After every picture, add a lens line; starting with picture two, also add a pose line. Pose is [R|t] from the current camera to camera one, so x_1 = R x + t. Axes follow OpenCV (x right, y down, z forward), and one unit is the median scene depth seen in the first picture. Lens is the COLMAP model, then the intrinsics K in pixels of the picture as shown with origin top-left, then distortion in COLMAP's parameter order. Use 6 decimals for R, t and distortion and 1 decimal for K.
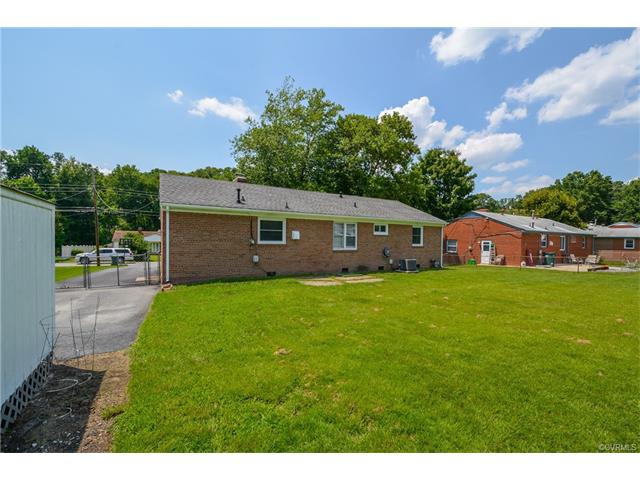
lens RADIAL K [[279.1, 0, 317.3], [0, 279.1, 246.0], [0, 0, 1]] dist [0.003630, -0.009091]
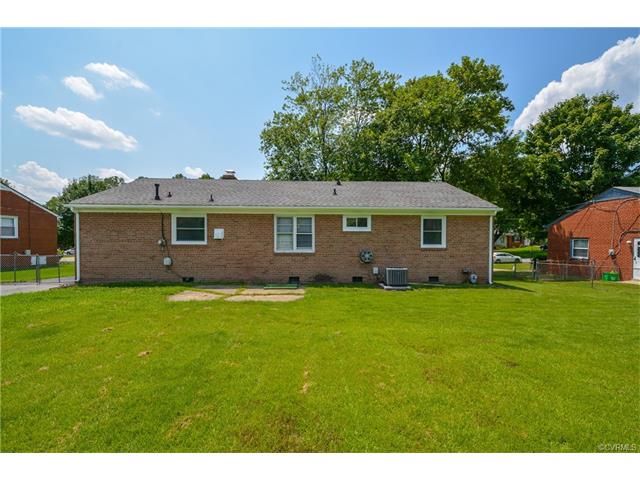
lens RADIAL K [[279.1, 0, 320.4], [0, 279.1, 241.2], [0, 0, 1]] dist [0.003630, -0.009091]
pose [[0.879826, -0.005788, -0.475261, 0.515413], [-0.003669, 0.999813, -0.018969, -0.002010], [0.475282, 0.018434, 0.879641, 0.377603]]
